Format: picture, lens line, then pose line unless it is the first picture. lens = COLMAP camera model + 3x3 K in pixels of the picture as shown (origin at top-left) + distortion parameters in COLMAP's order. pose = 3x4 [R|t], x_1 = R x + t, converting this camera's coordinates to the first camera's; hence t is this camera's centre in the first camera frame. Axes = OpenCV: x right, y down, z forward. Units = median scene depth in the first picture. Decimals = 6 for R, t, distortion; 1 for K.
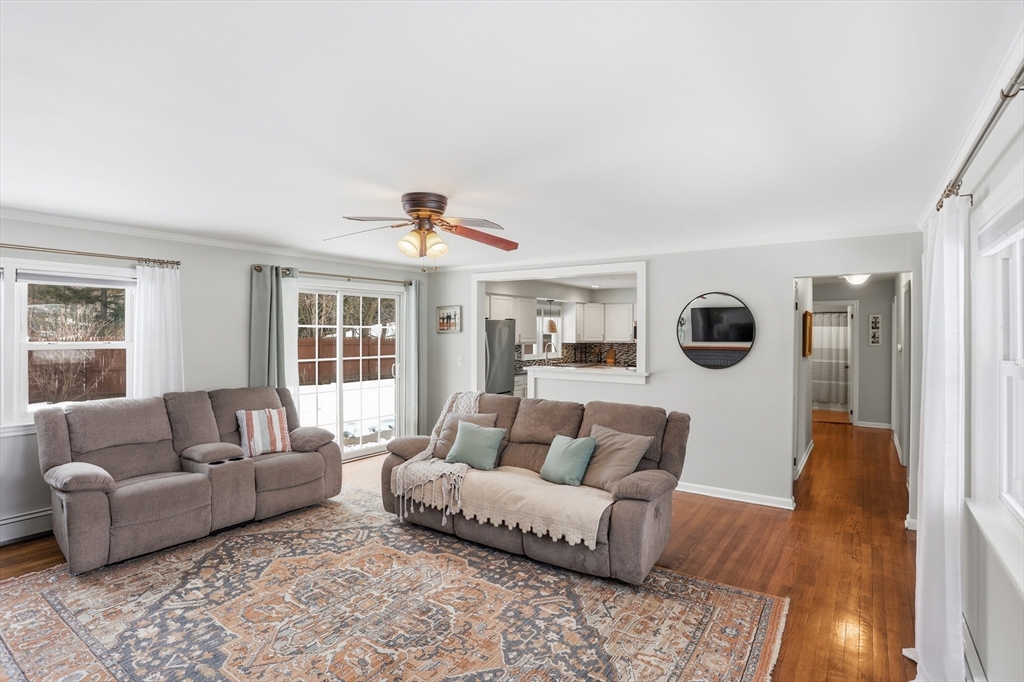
lens RADIAL K [[511.3, 0, 513.4], [0, 511.3, 329.6], [0, 0, 1]] dist [-0.074592, 0.032252]
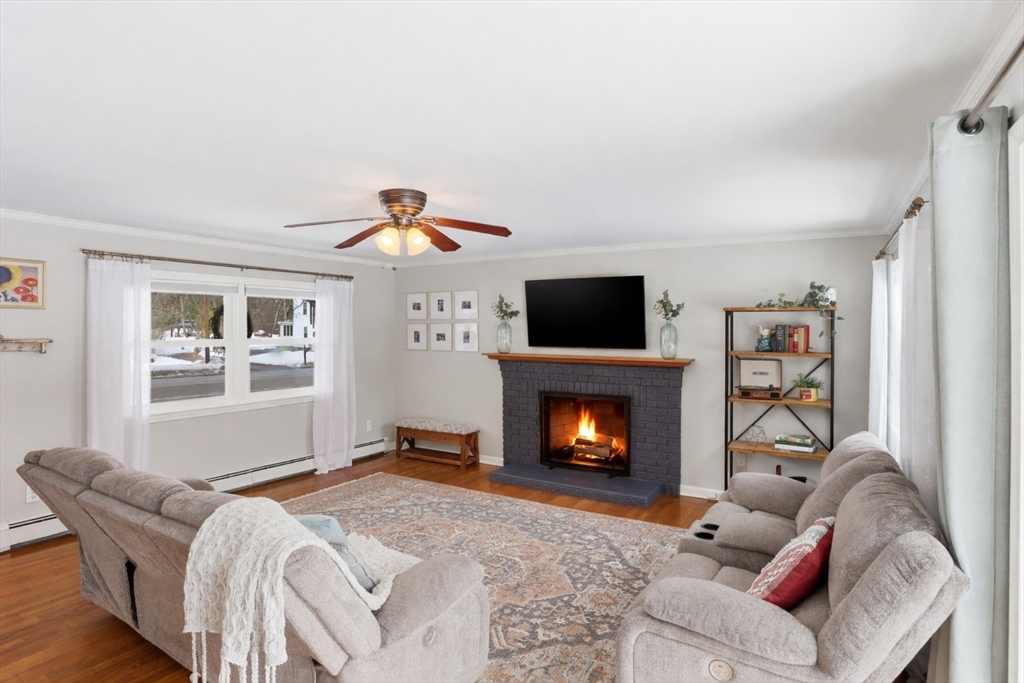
lens RADIAL K [[524.1, 0, 515.7], [0, 524.1, 332.4], [0, 0, 1]] dist [-0.075934, 0.034531]
pose [[-0.997434, -0.010726, -0.070778, -0.295524], [-0.010086, 0.999905, -0.009392, 0.015064], [0.070872, -0.008654, -0.997448, 1.829505]]
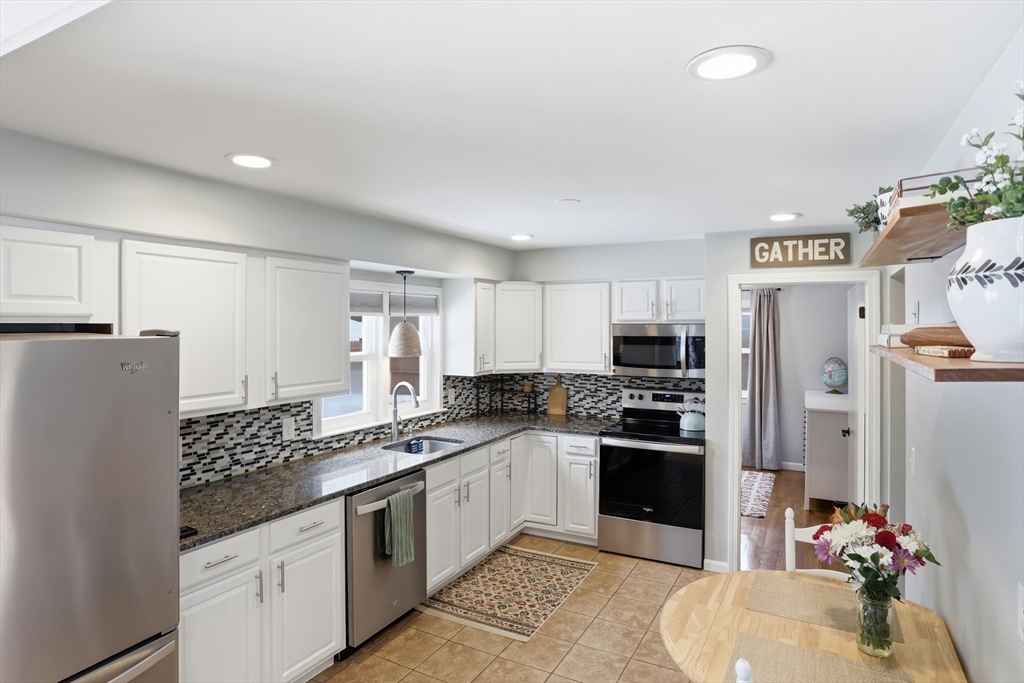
lens RADIAL K [[578.2, 0, 508.9], [0, 578.2, 316.6], [0, 0, 1]] dist [-0.059813, 0.000770]
pose [[0.992860, -0.000971, 0.119284, 0.256515], [0.001778, 0.999976, -0.006654, -0.052911], [-0.119275, 0.006819, 0.992838, 1.458187]]
